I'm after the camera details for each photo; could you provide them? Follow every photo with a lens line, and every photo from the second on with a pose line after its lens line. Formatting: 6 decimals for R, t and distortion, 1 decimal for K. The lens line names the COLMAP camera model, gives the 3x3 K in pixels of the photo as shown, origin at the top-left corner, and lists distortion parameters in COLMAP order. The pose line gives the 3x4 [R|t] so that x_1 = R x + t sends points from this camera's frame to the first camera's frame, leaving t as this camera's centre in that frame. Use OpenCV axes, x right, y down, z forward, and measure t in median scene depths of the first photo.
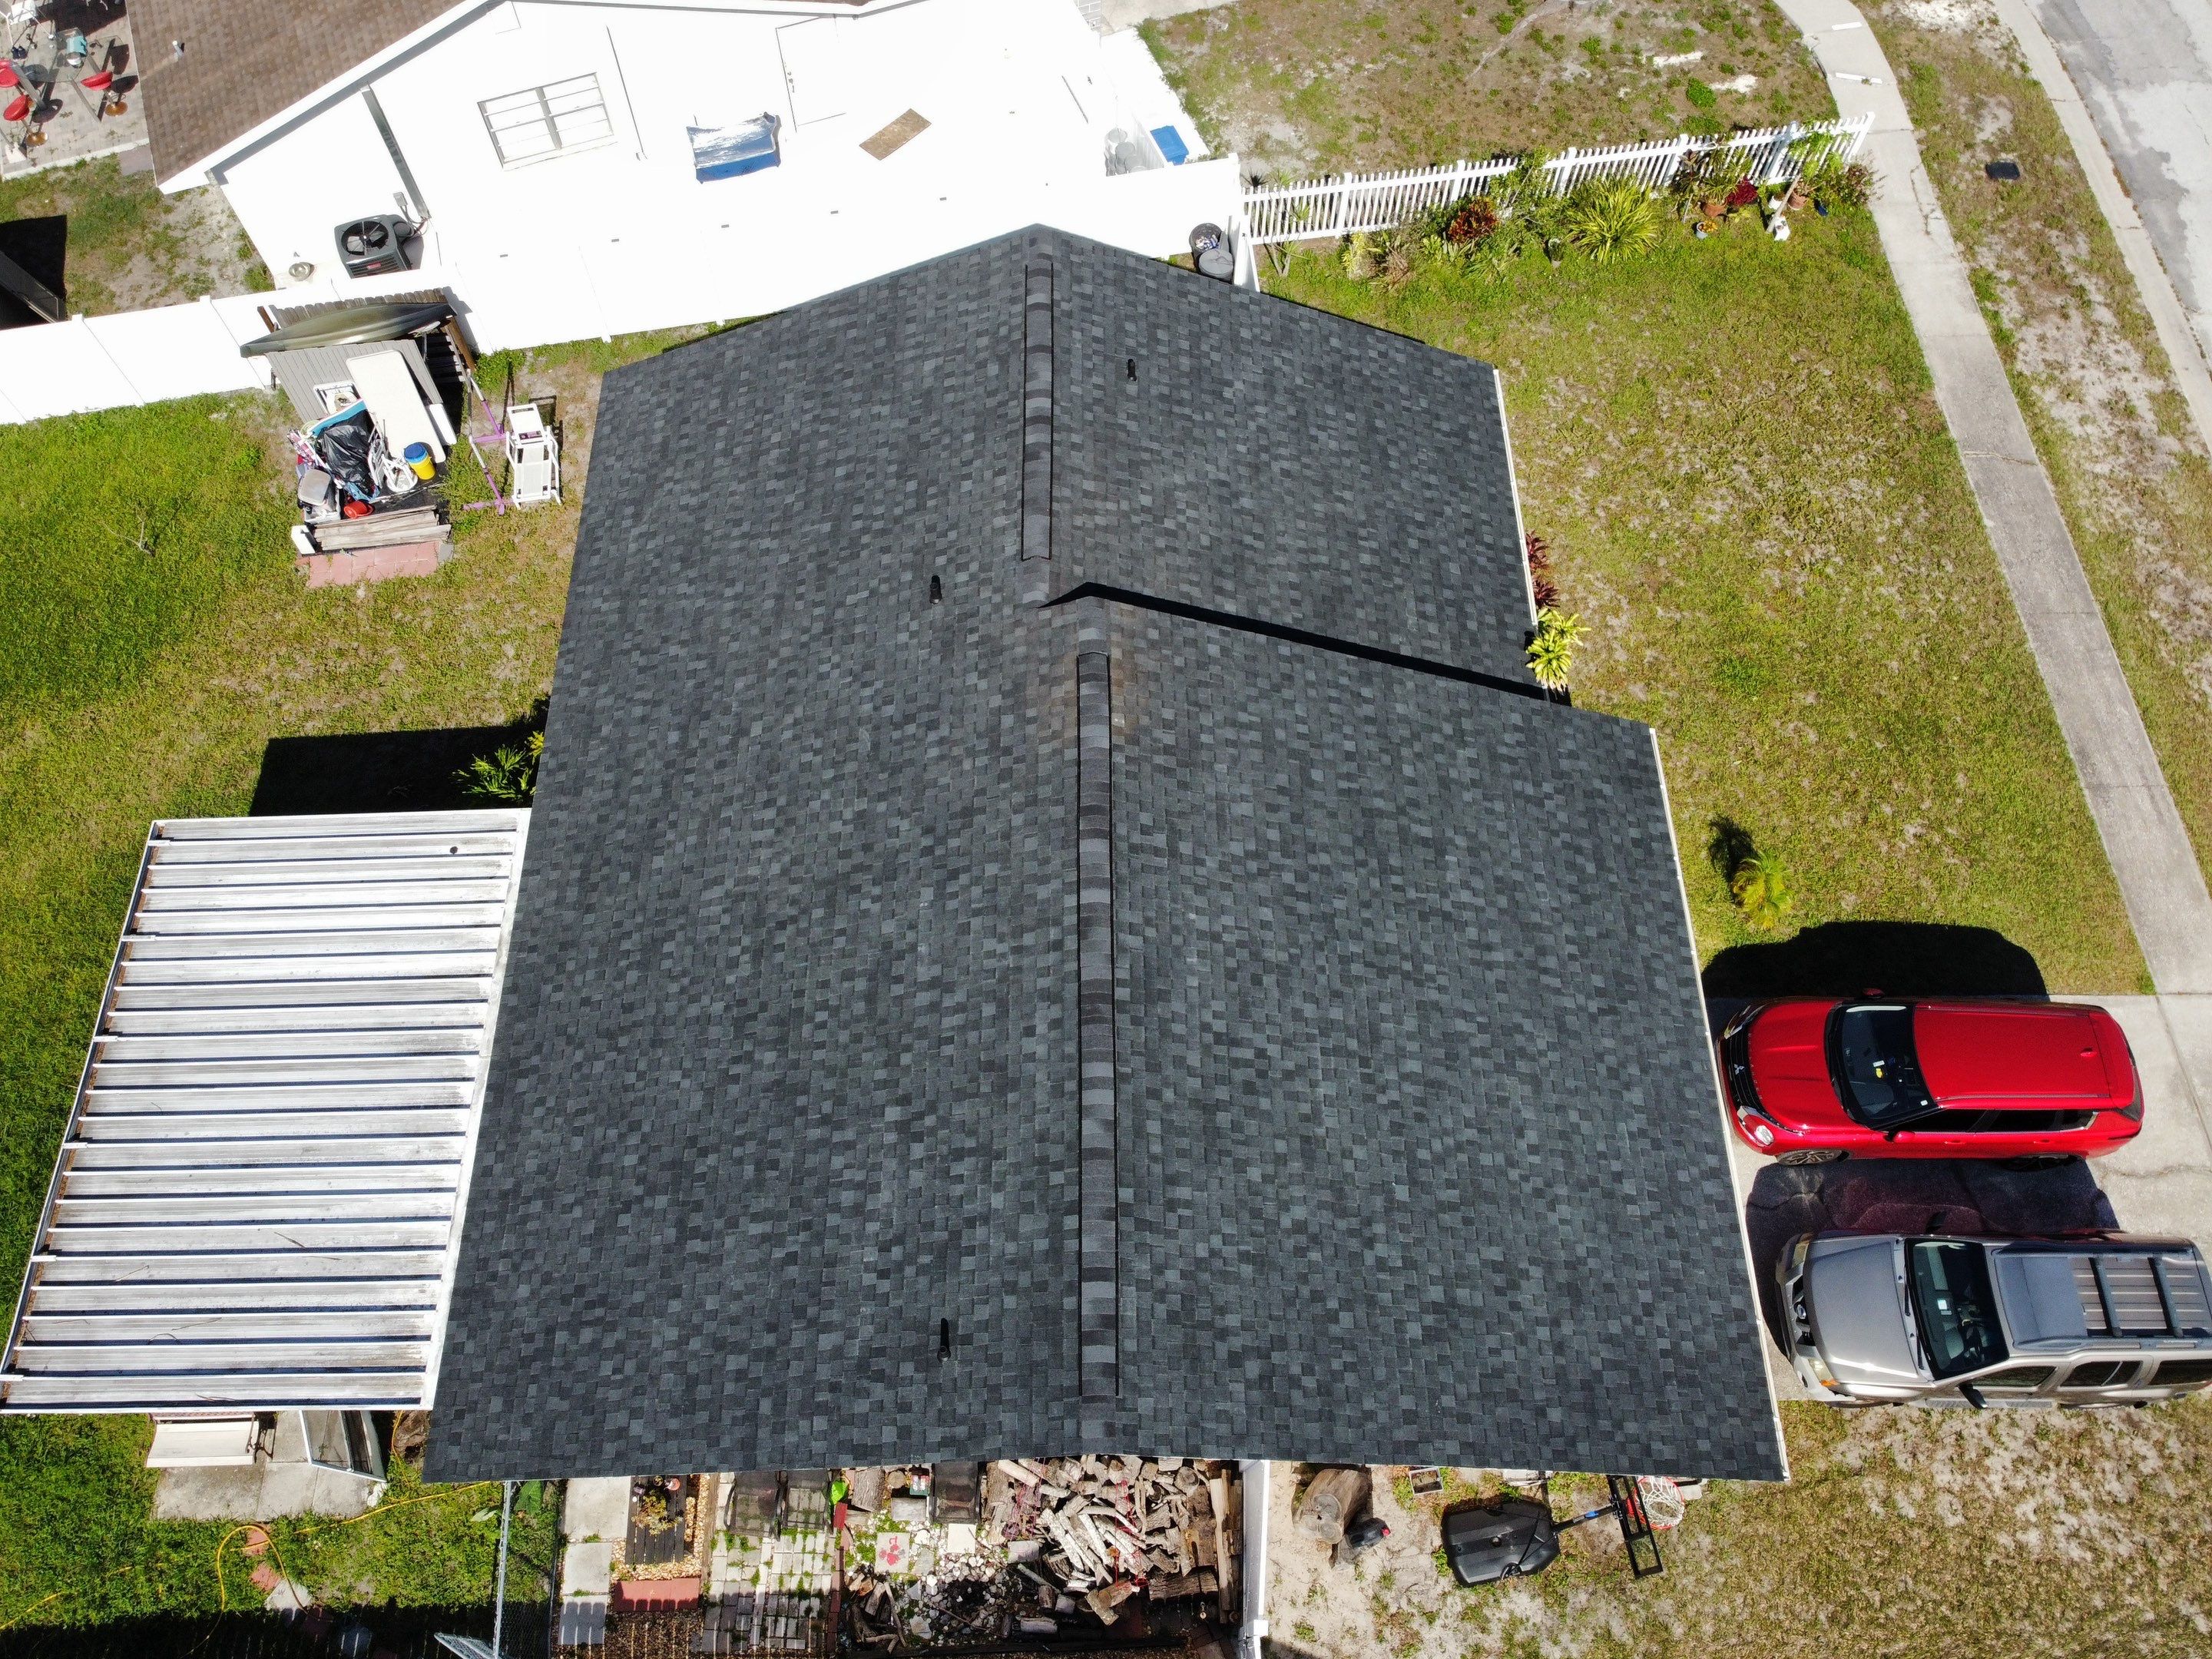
lens RADIAL K [[1676.6, 0, 1077.3], [0, 1676.6, 808.2], [0, 0, 1]] dist [0.010449, -0.021306]
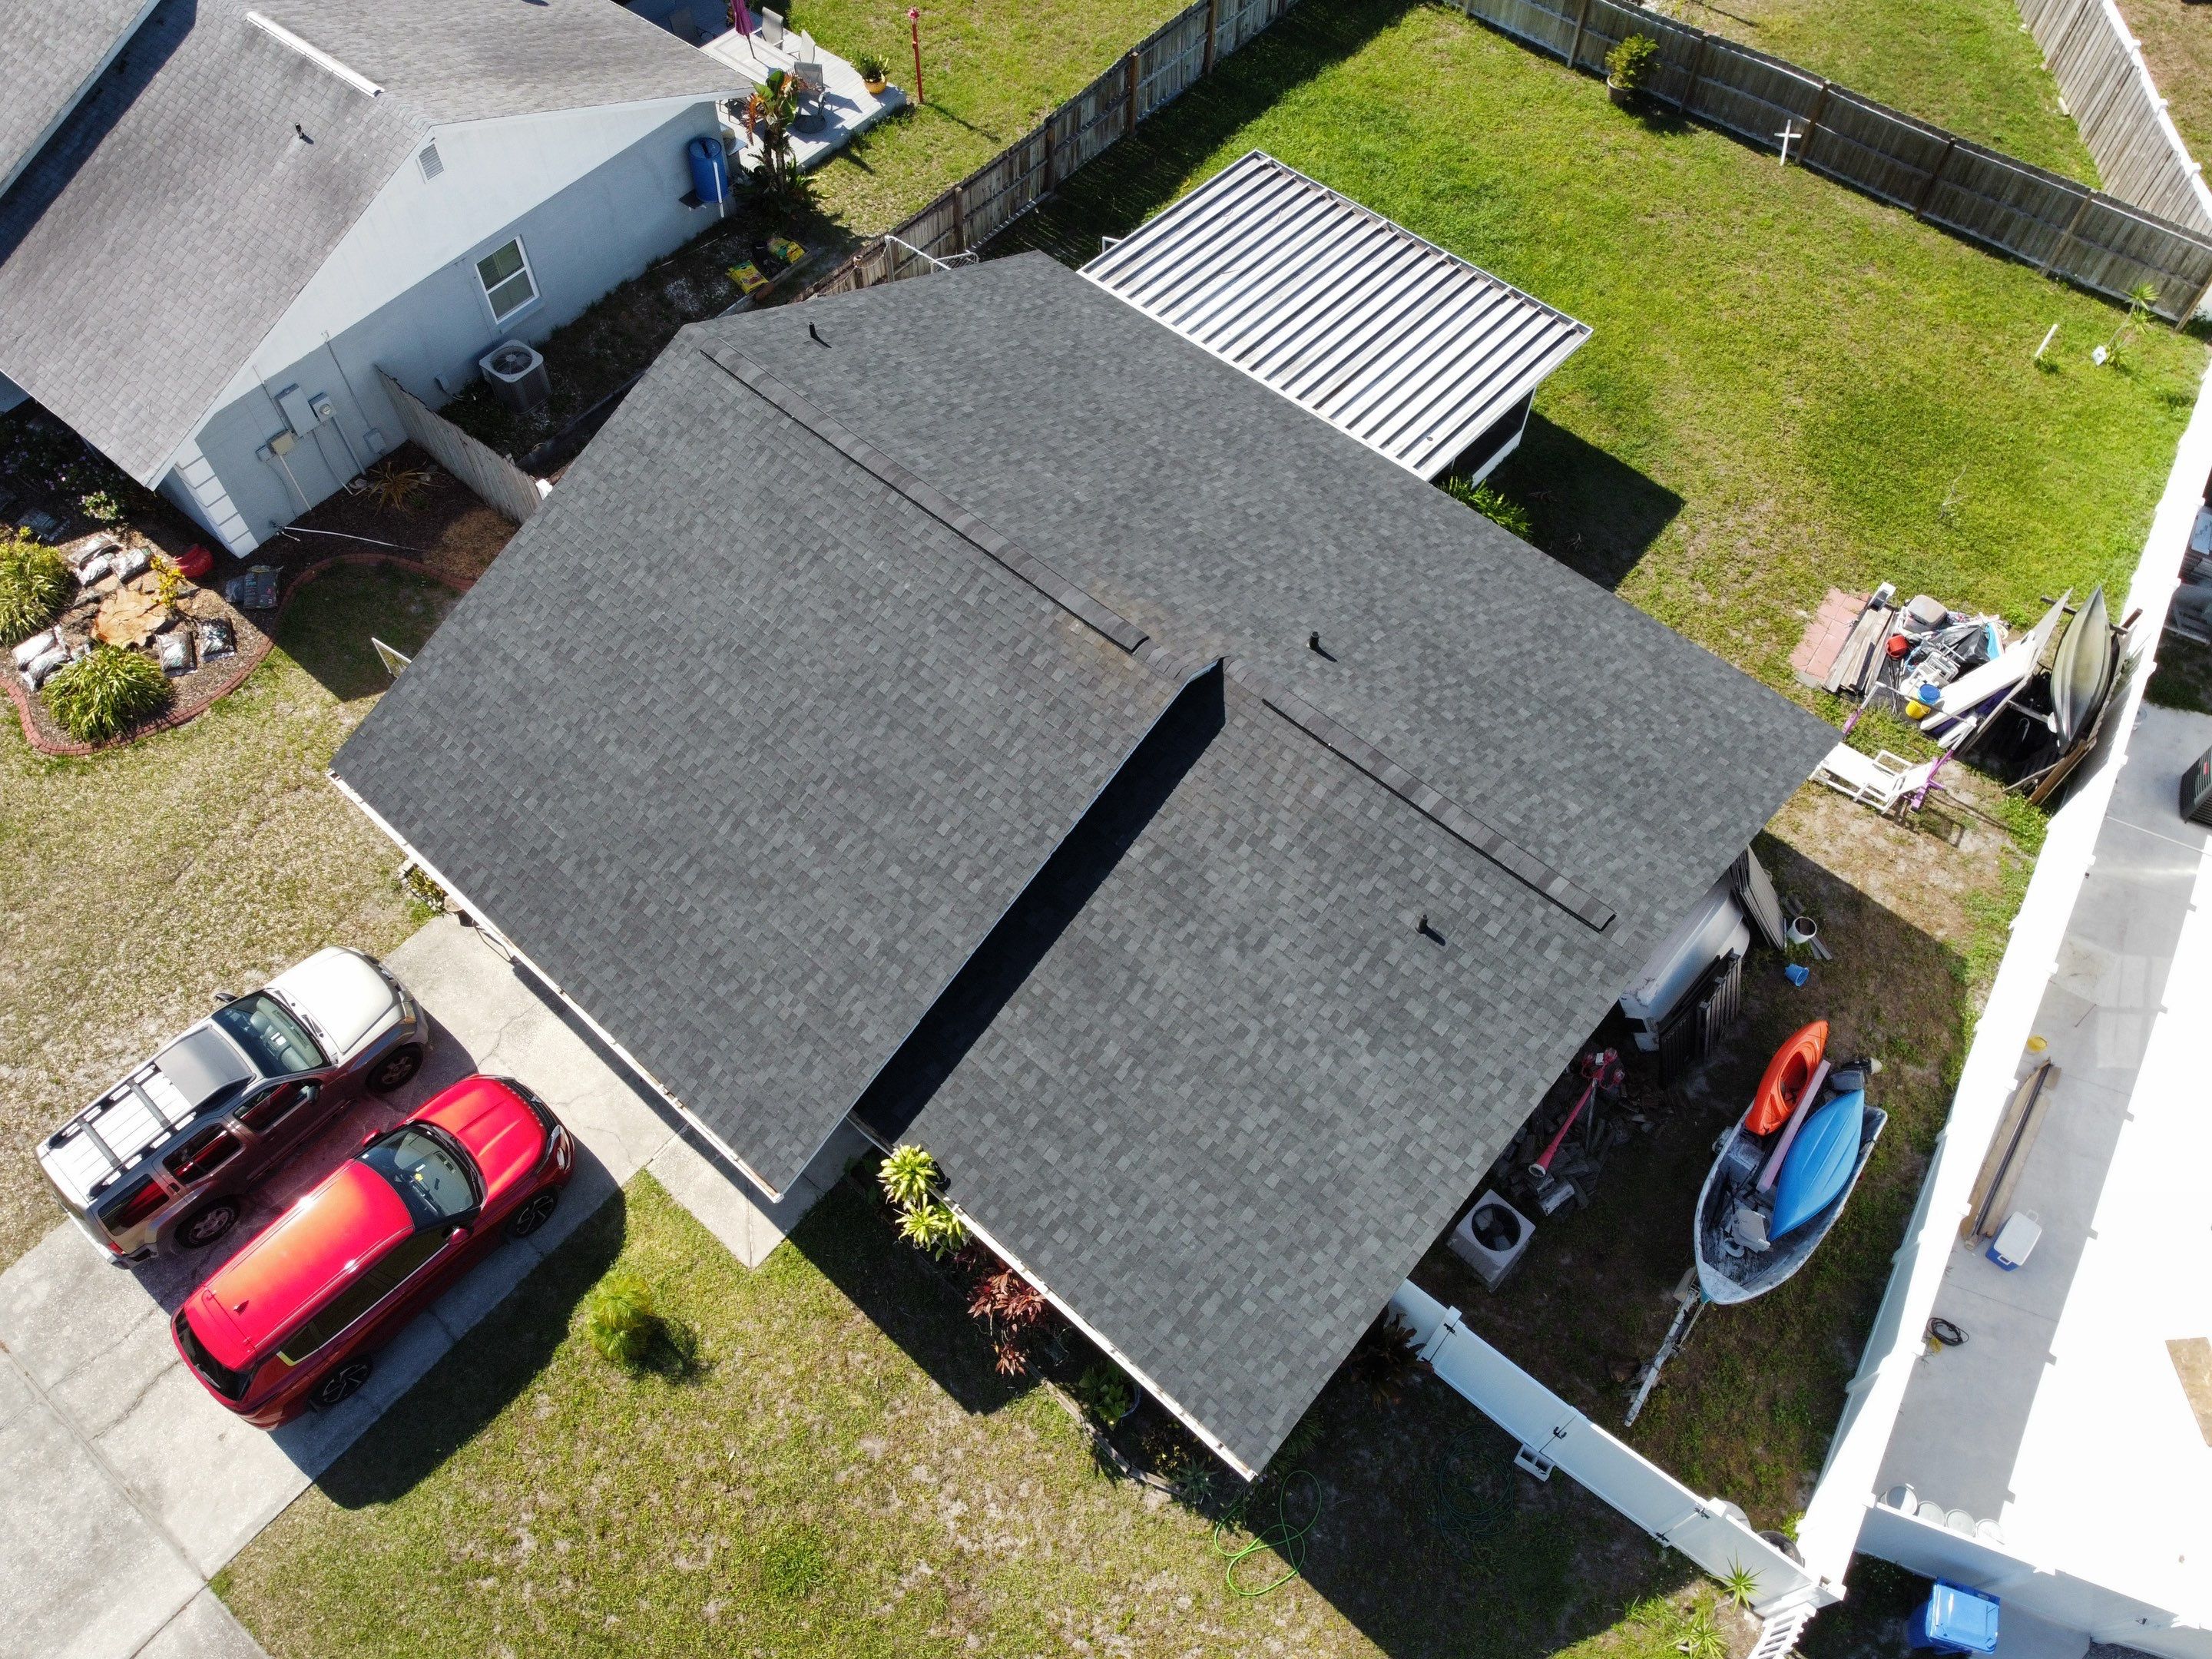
lens RADIAL K [[1676.6, 0, 1076.9], [0, 1676.6, 801.9], [0, 0, 1]] dist [0.010449, -0.021306]
pose [[-0.670140, 0.628413, -0.394980, 0.474242], [-0.657115, -0.254867, 0.709396, -0.769085], [0.345126, 0.734942, 0.583736, 0.386446]]
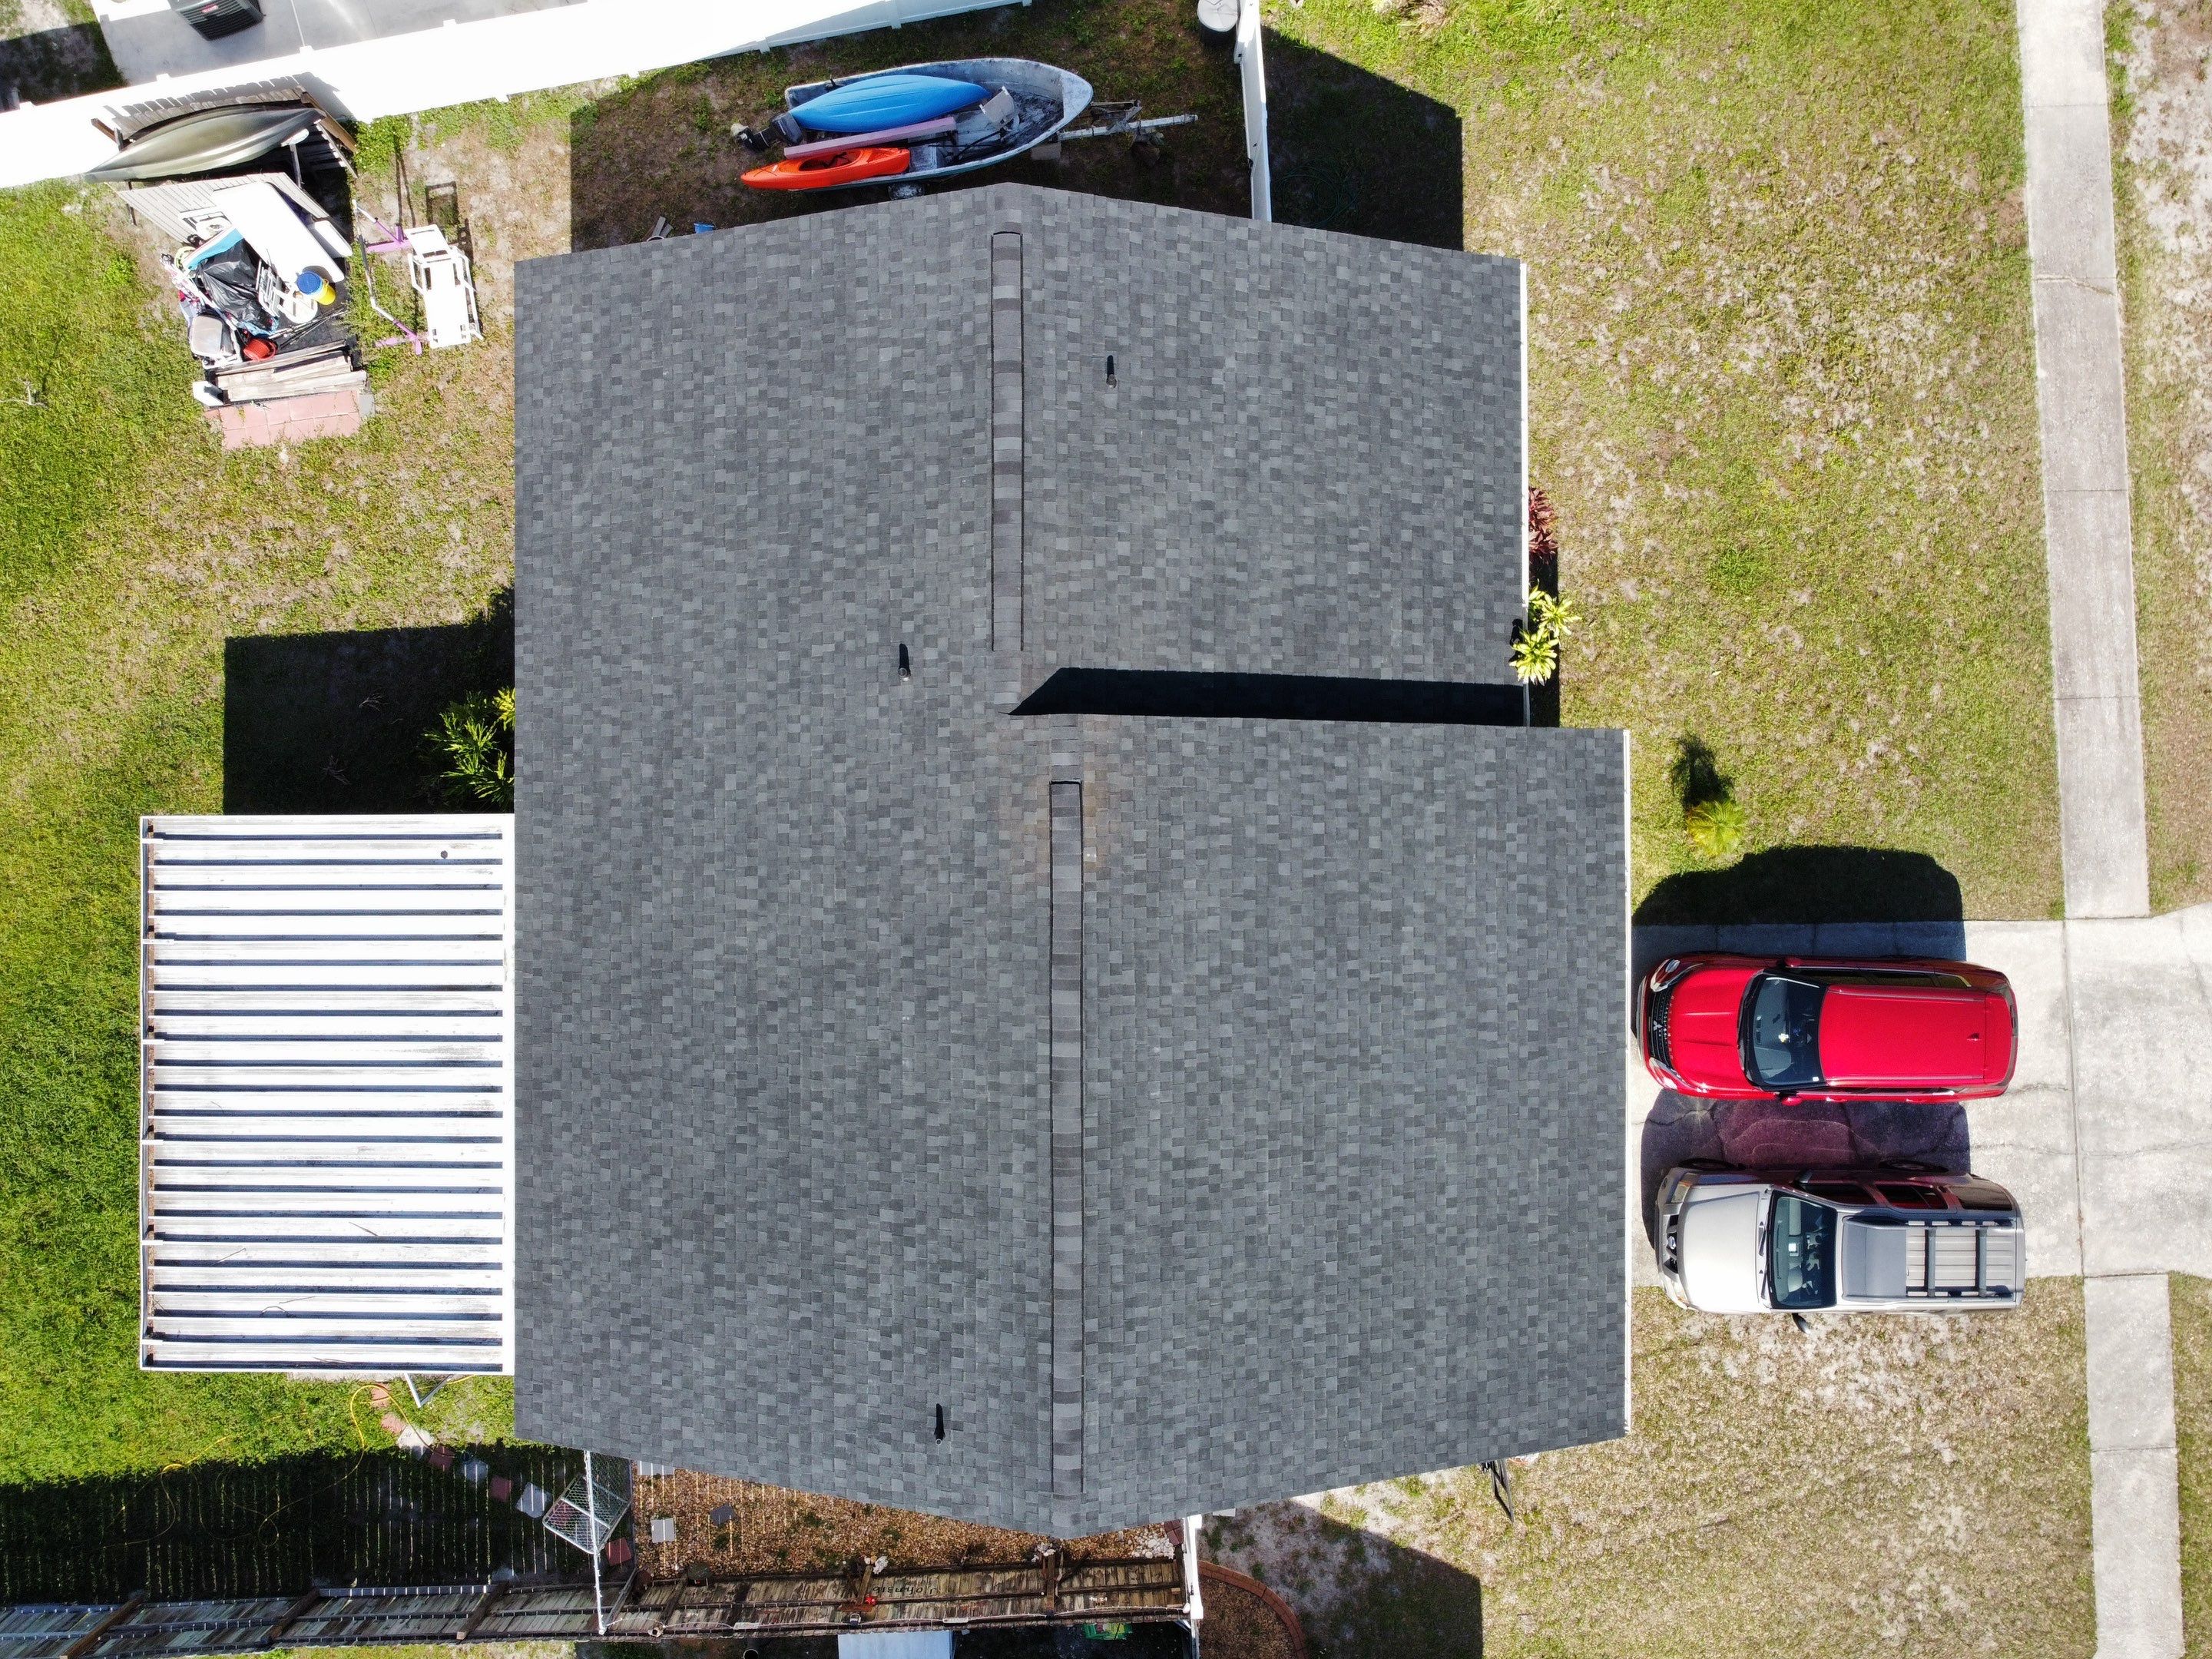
lens RADIAL K [[1676.6, 0, 1078.1], [0, 1676.6, 811.9], [0, 0, 1]] dist [0.010449, -0.021306]
pose [[0.999945, 0.000291, 0.010444, 0.005721], [-0.005002, 0.890936, 0.454102, -0.474700], [-0.009173, -0.454130, 0.890888, 0.095269]]
